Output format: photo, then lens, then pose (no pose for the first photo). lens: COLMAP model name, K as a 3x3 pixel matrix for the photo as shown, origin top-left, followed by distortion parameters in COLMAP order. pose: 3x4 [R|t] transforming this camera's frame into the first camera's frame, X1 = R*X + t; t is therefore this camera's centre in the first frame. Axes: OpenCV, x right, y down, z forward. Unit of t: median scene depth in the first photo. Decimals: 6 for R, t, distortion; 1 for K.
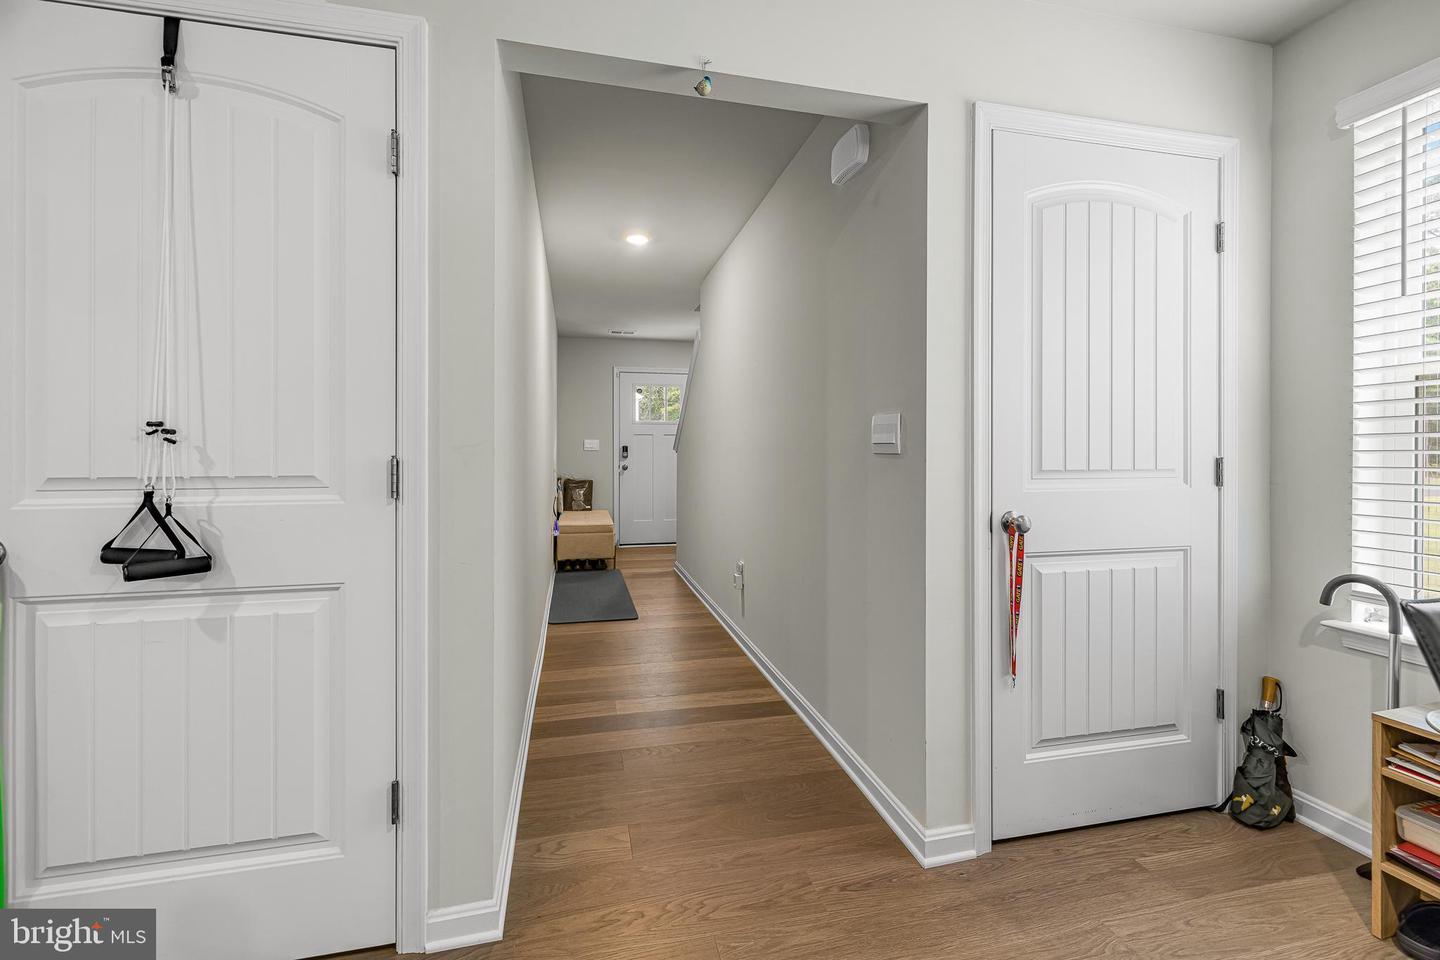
lens RADIAL K [[617.6, 0, 731.3], [0, 617.6, 454.5], [0, 0, 1]] dist [-0.000403, -0.000108]
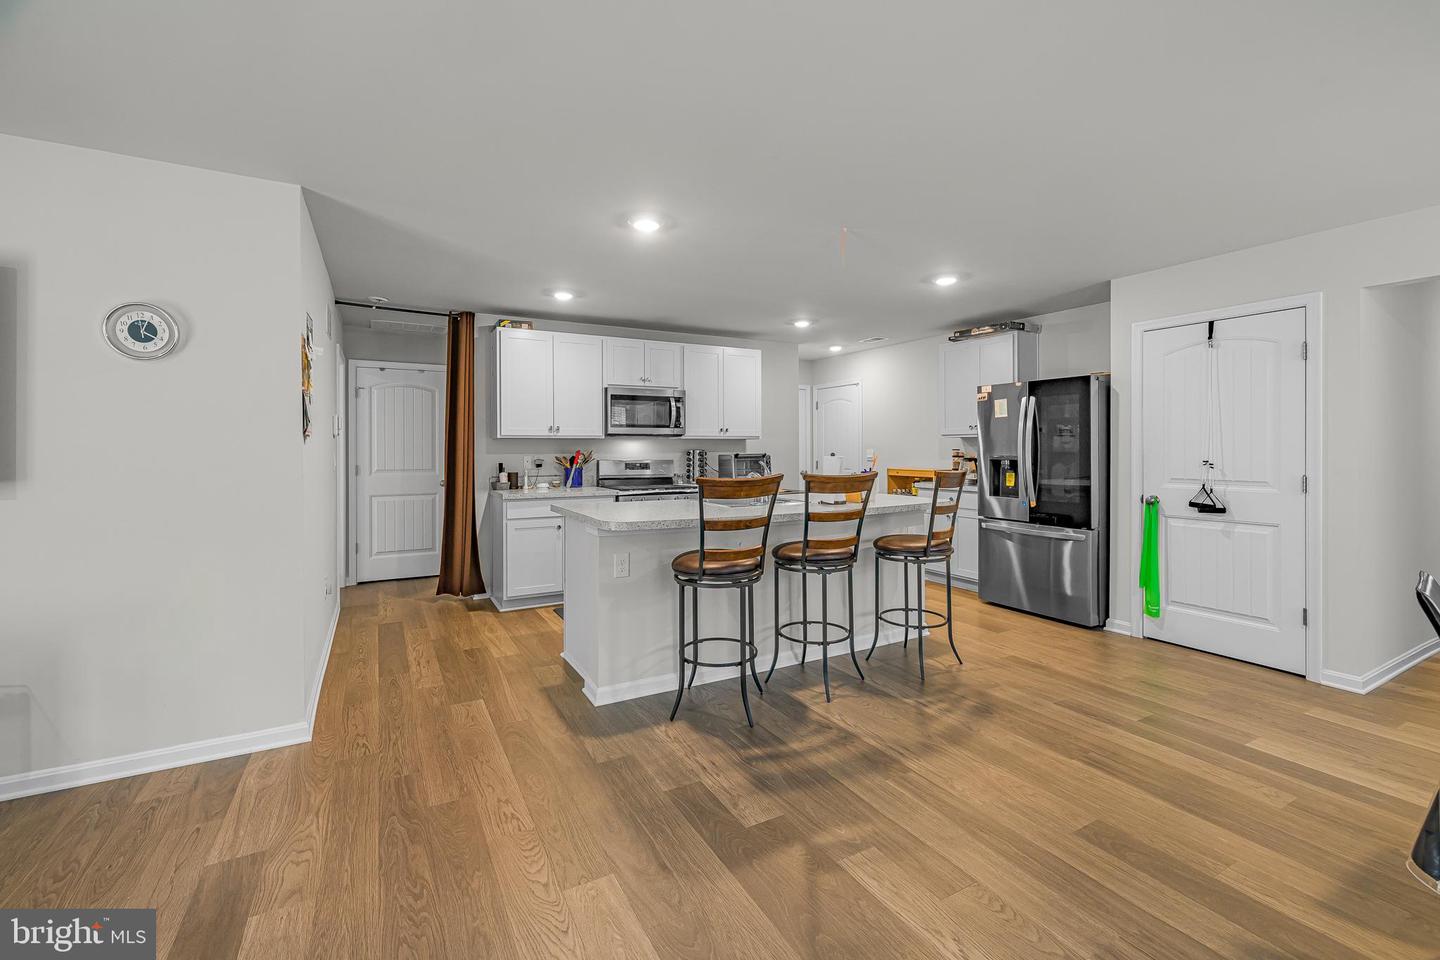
lens RADIAL K [[609.5, 0, 712.1], [0, 609.5, 447.6], [0, 0, 1]] dist [0.002816, 0.000414]
pose [[0.266356, -0.001268, -0.963874, 1.220693], [-0.002168, 0.999996, -0.001915, -0.101996], [0.963872, 0.002600, 0.266352, -2.000248]]
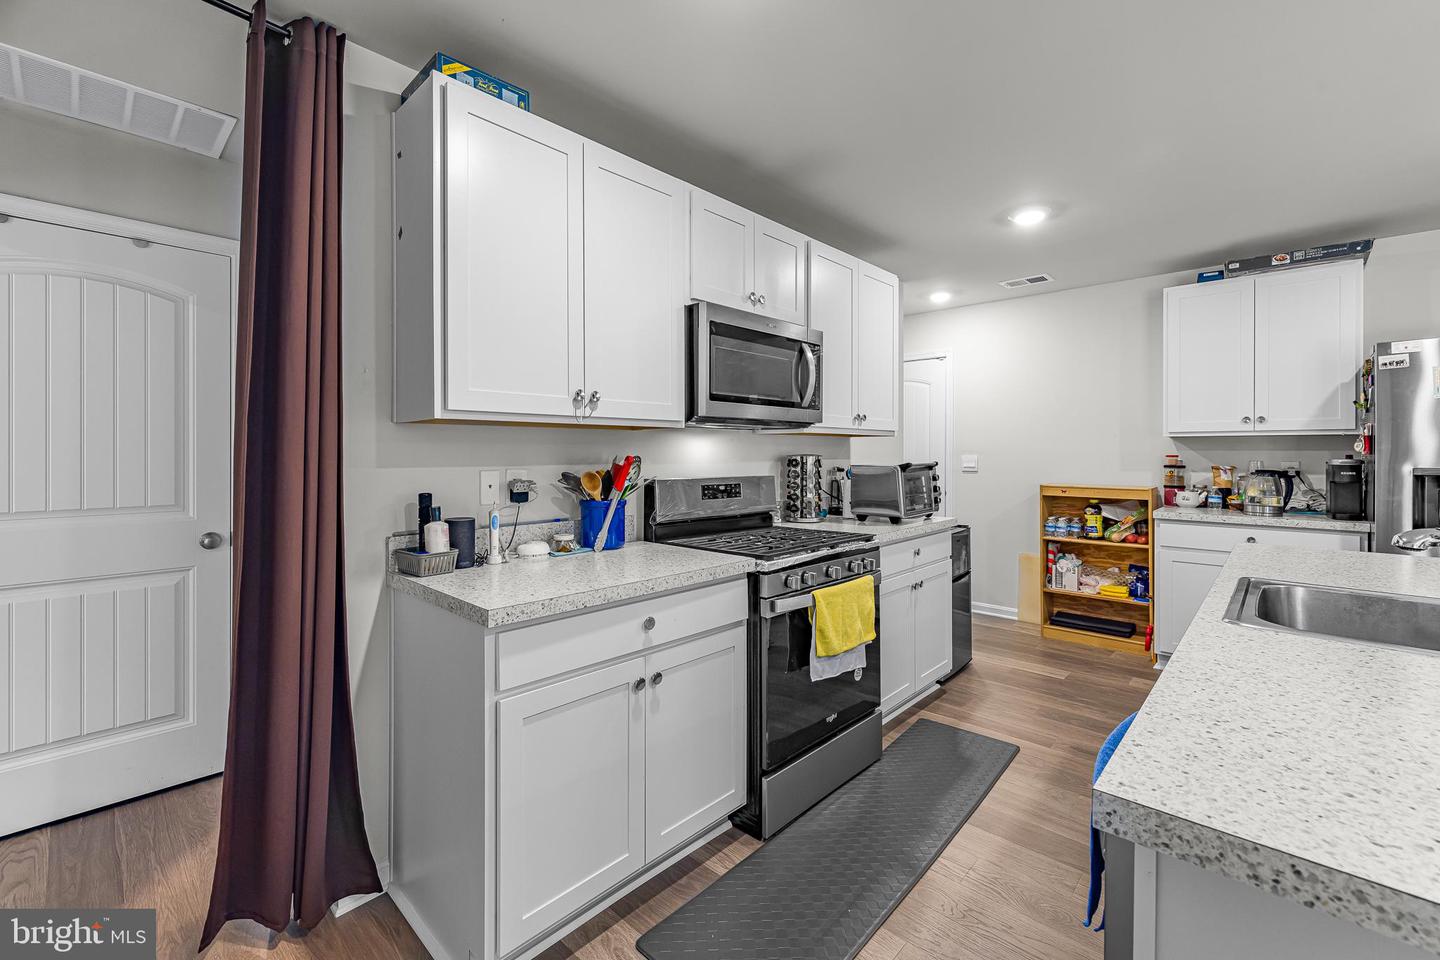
lens RADIAL K [[606.4, 0, 705.4], [0, 606.4, 450.4], [0, 0, 1]] dist [0.001081, 0.000166]
pose [[0.540145, -0.000731, -0.841572, -1.471014], [-0.005782, 0.999973, -0.004580, -0.099380], [0.841552, 0.007340, 0.540126, -2.471614]]
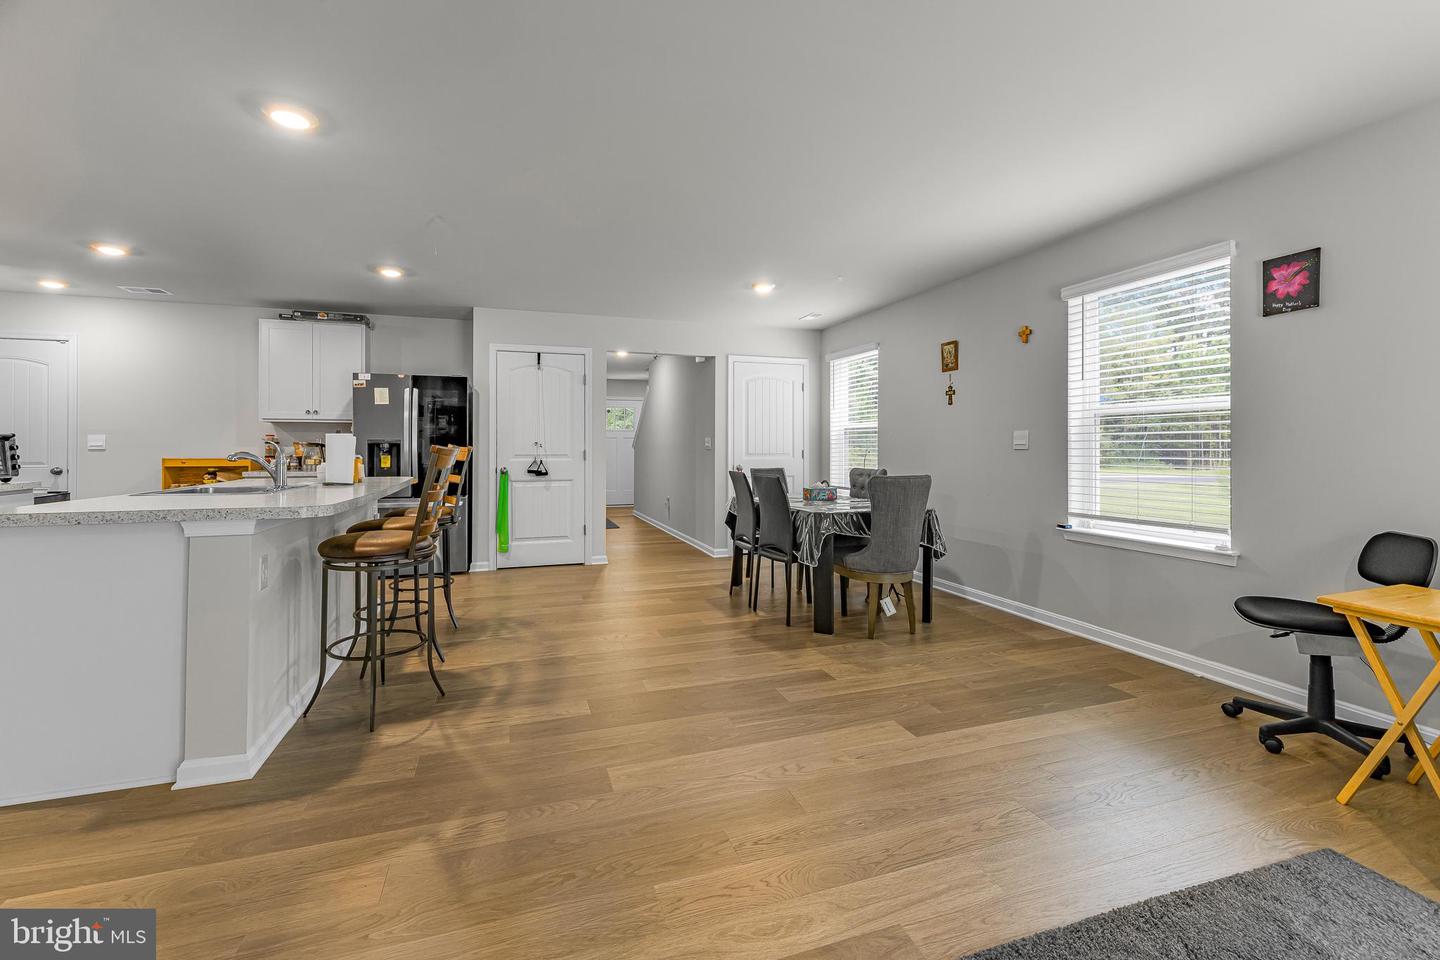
lens RADIAL K [[609.5, 0, 712.1], [0, 609.5, 447.6], [0, 0, 1]] dist [0.002816, 0.000414]
pose [[0.995592, -0.000051, 0.093786, -0.058763], [0.000667, 0.999978, -0.006533, 0.014777], [-0.093783, 0.006567, 0.995571, -3.513983]]
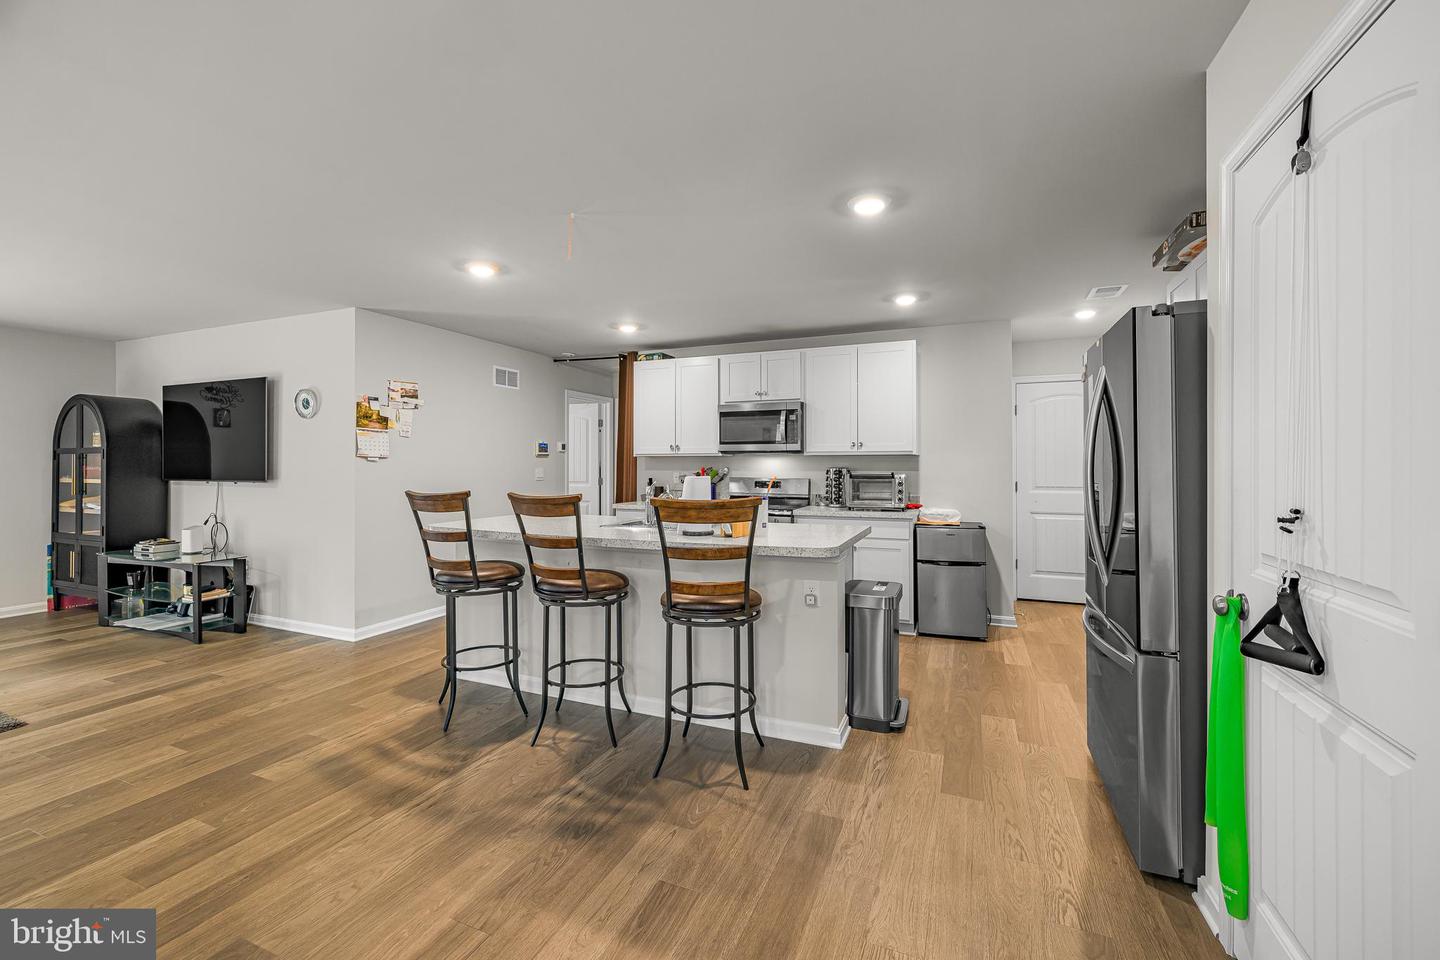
lens RADIAL K [[605.2, 0, 714.3], [0, 605.2, 463.2], [0, 0, 1]] dist [0.002010, 0.000199]
pose [[-0.596348, -0.003361, -0.802719, 0.402806], [-0.005604, 0.999984, -0.000024, -0.118892], [0.802707, 0.004485, -0.596357, 0.809305]]
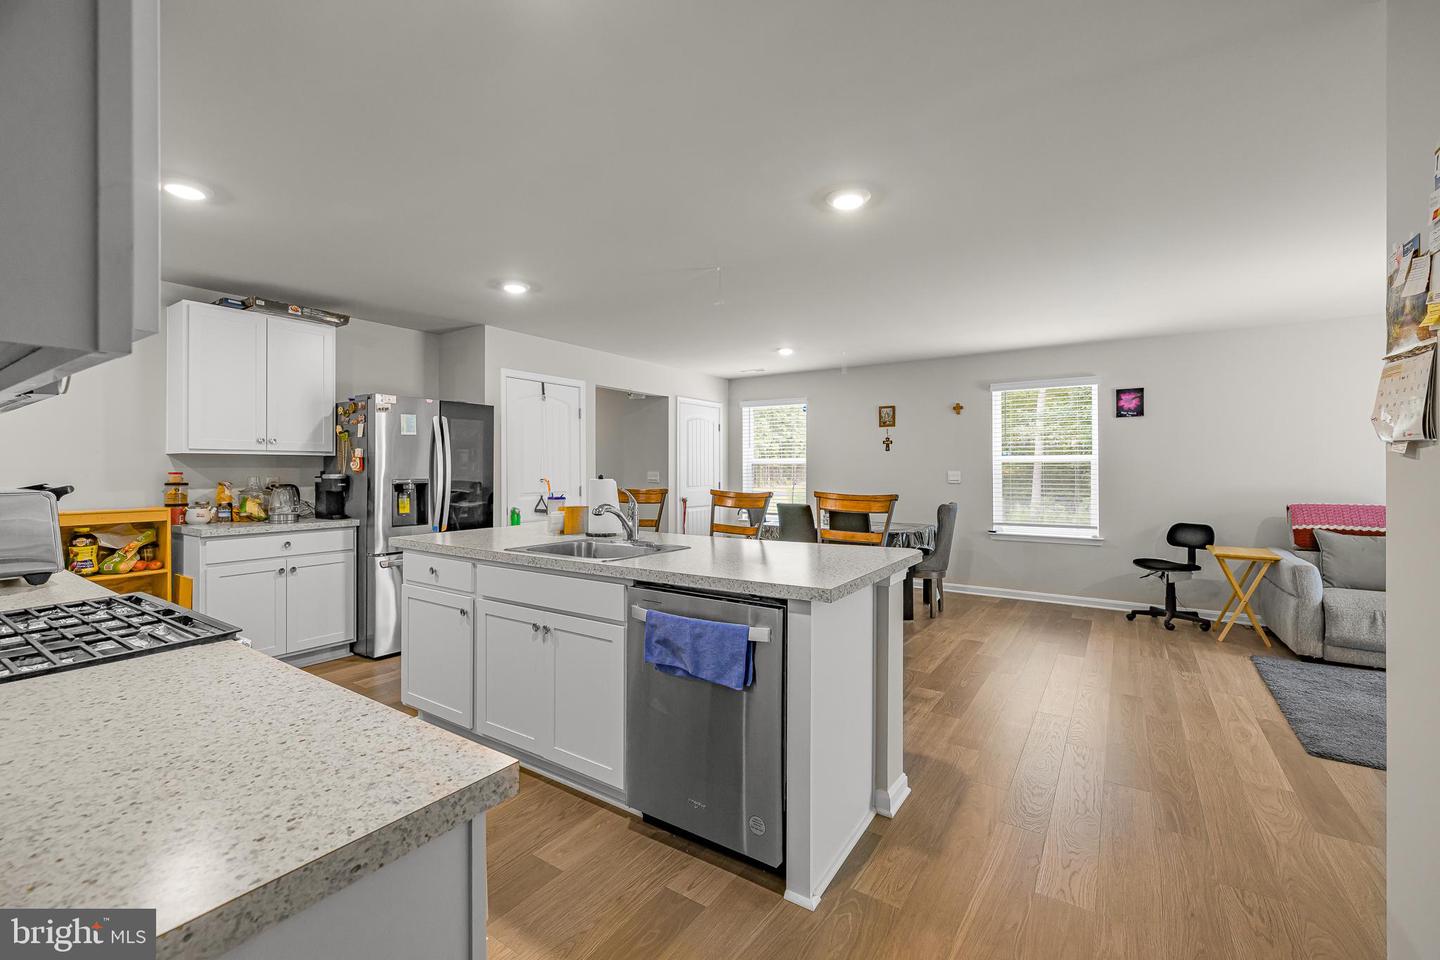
lens RADIAL K [[593.9, 0, 716.2], [0, 593.9, 472.4], [0, 0, 1]] dist [0.002236, 0.000237]
pose [[0.738278, -0.004248, 0.674484, -2.725484], [0.004493, 0.999989, 0.001380, -0.095428], [-0.674482, 0.002012, 0.738289, -2.736711]]
